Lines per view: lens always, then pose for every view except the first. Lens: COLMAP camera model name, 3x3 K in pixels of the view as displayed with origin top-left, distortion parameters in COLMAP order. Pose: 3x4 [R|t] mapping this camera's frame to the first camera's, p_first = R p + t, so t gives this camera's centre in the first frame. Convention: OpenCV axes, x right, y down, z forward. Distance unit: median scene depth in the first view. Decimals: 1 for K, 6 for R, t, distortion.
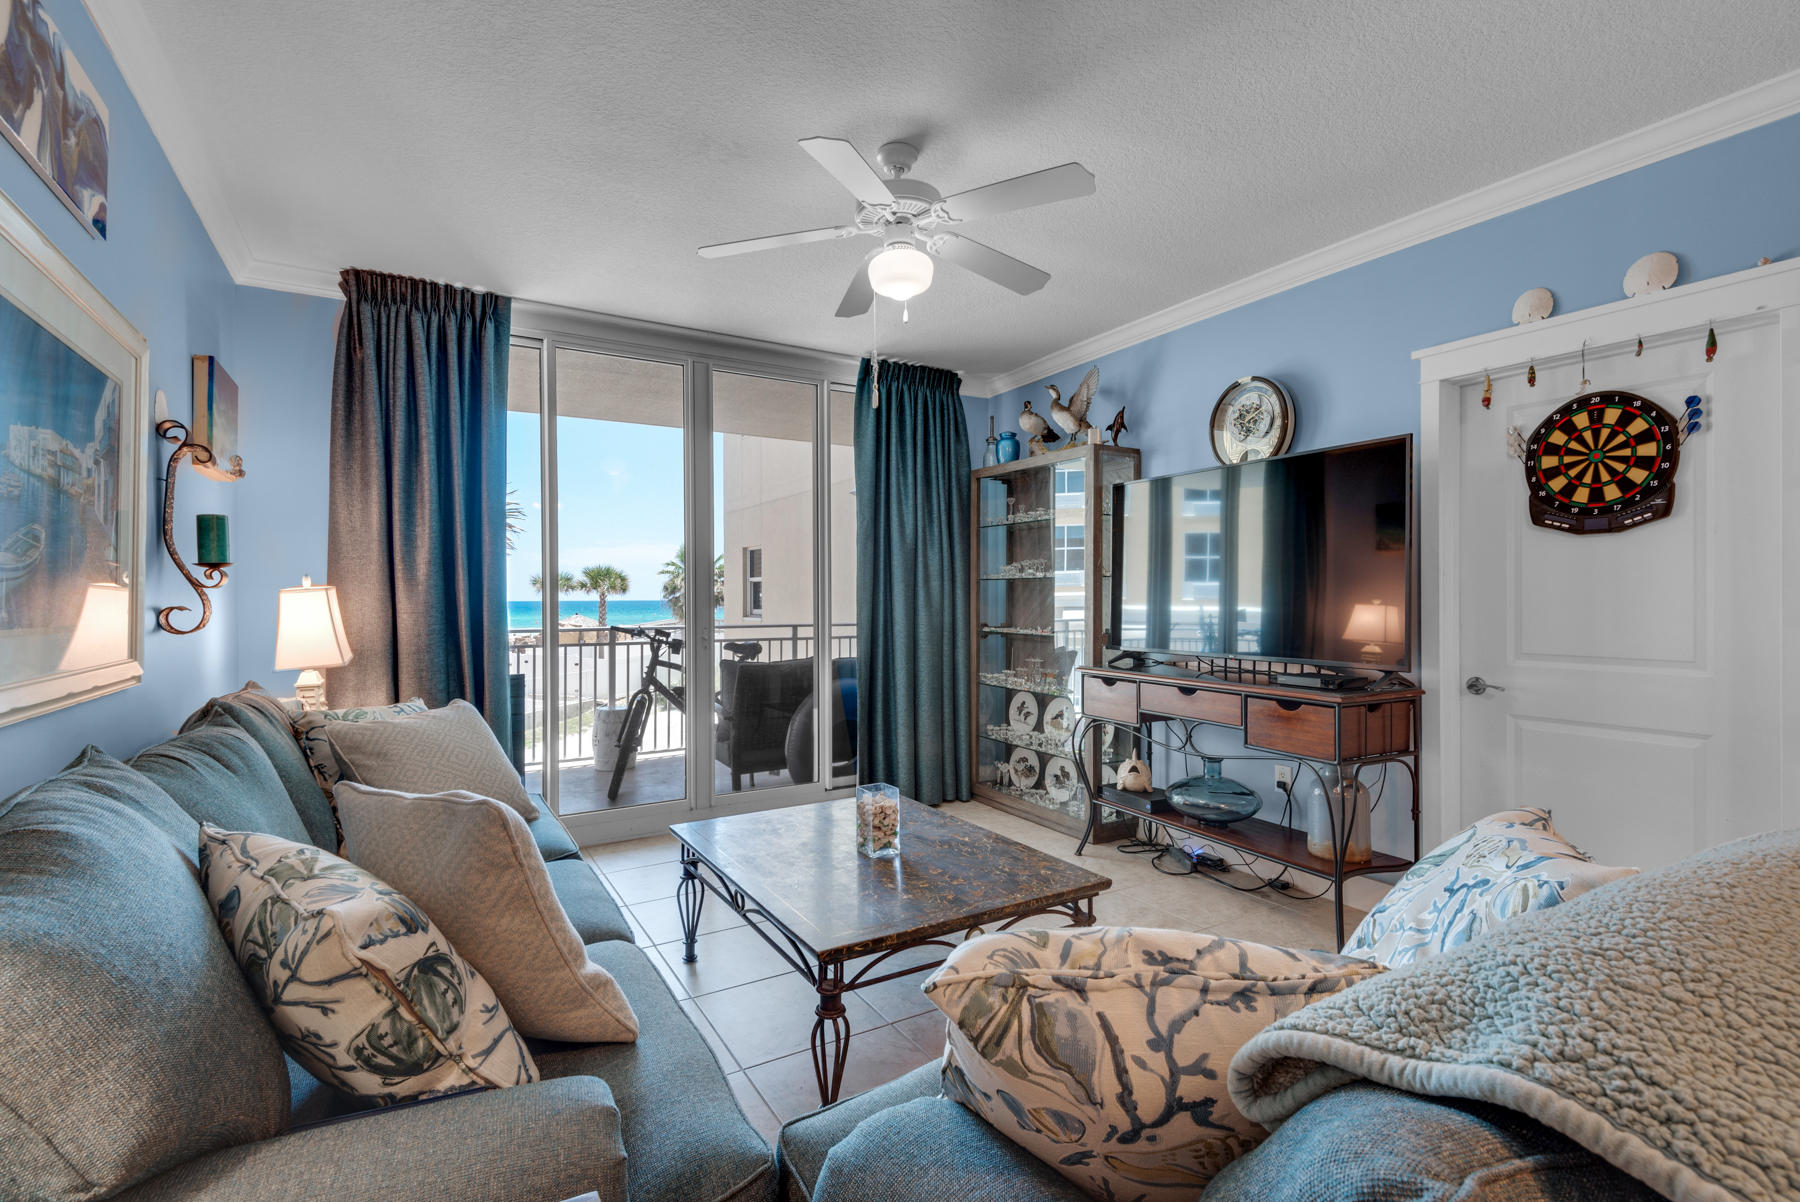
lens RADIAL K [[823.1, 0, 900.4], [0, 823.1, 601.1], [0, 0, 1]] dist [-0.001673, -0.000042]
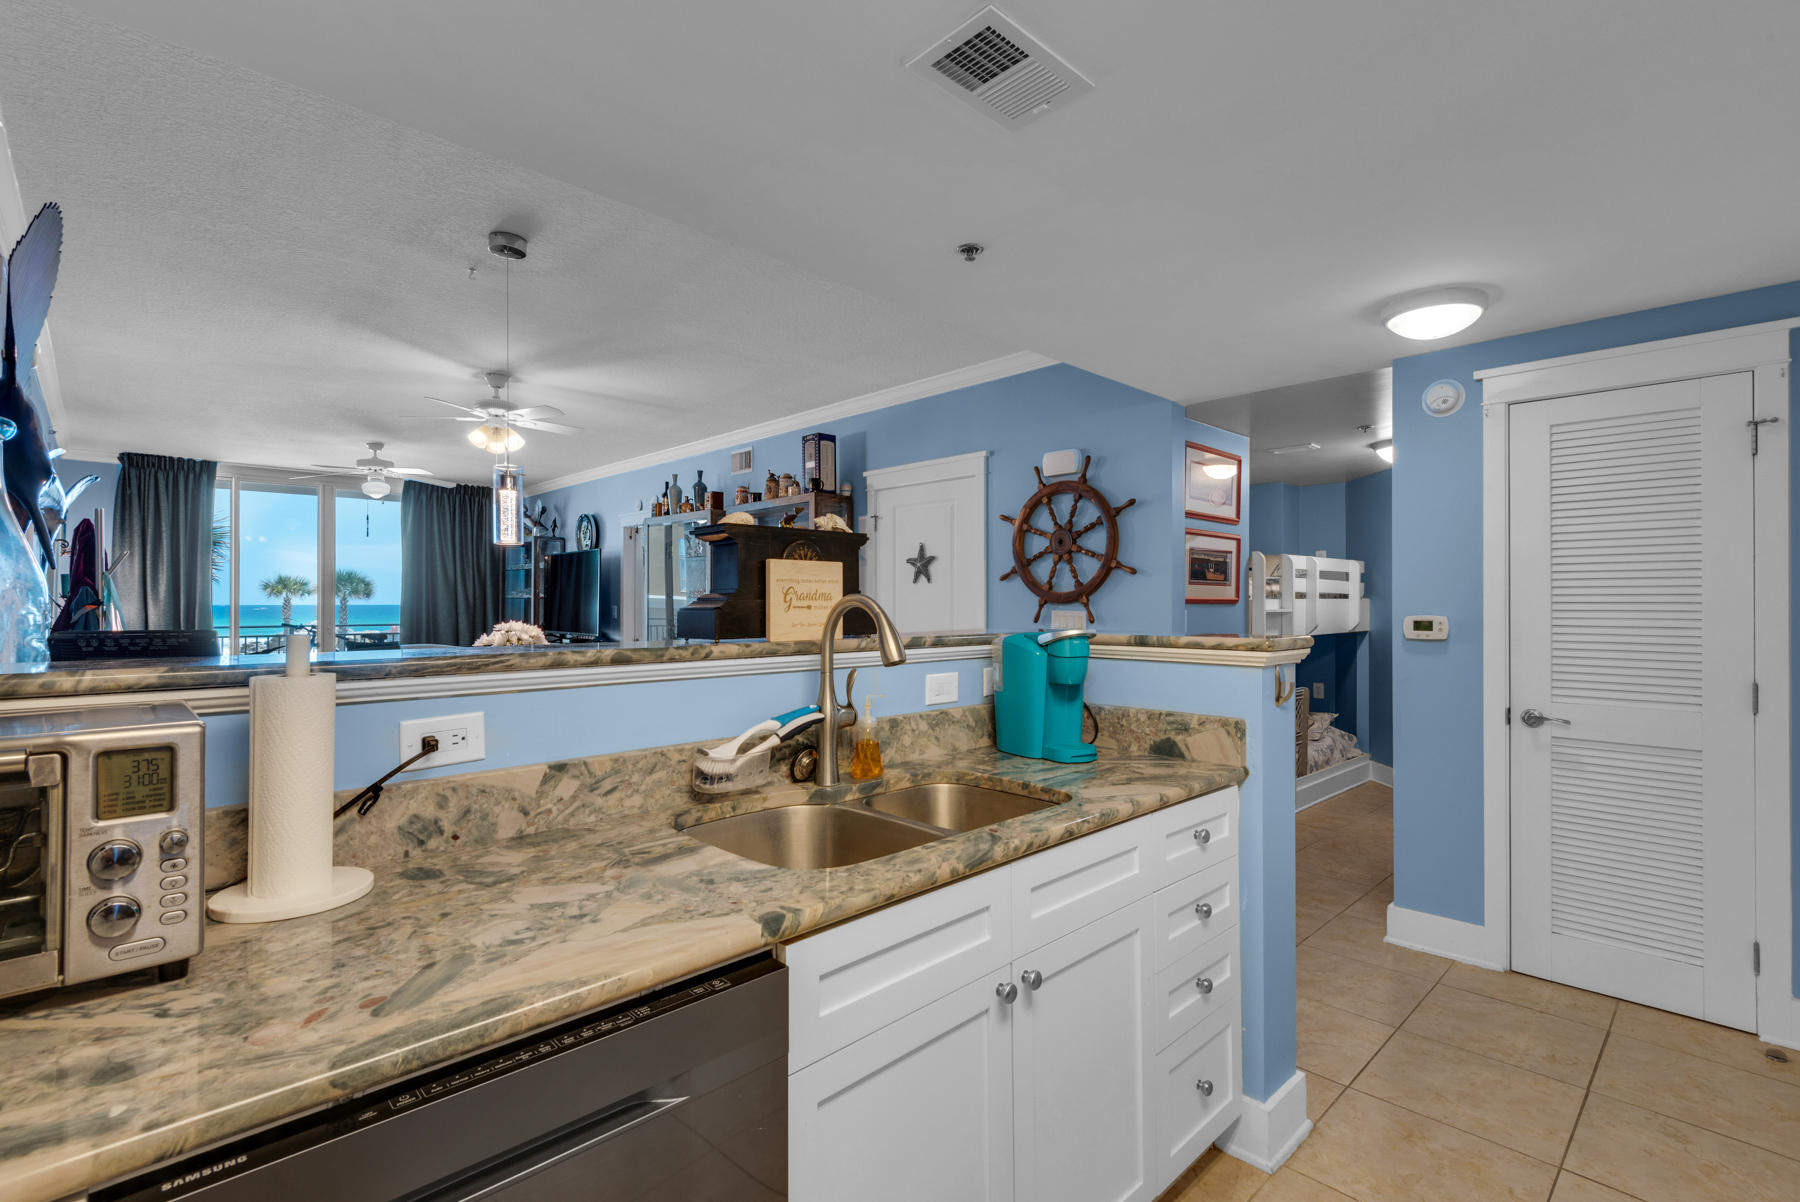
lens RADIAL K [[823.1, 0, 900.0], [0, 823.1, 598.7], [0, 0, 1]] dist [-0.001673, -0.000042]
pose [[0.974133, -0.006385, 0.225884, 0.696218], [0.006785, 0.999976, -0.000995, -0.021982], [-0.225873, 0.002502, 0.974154, -1.330731]]
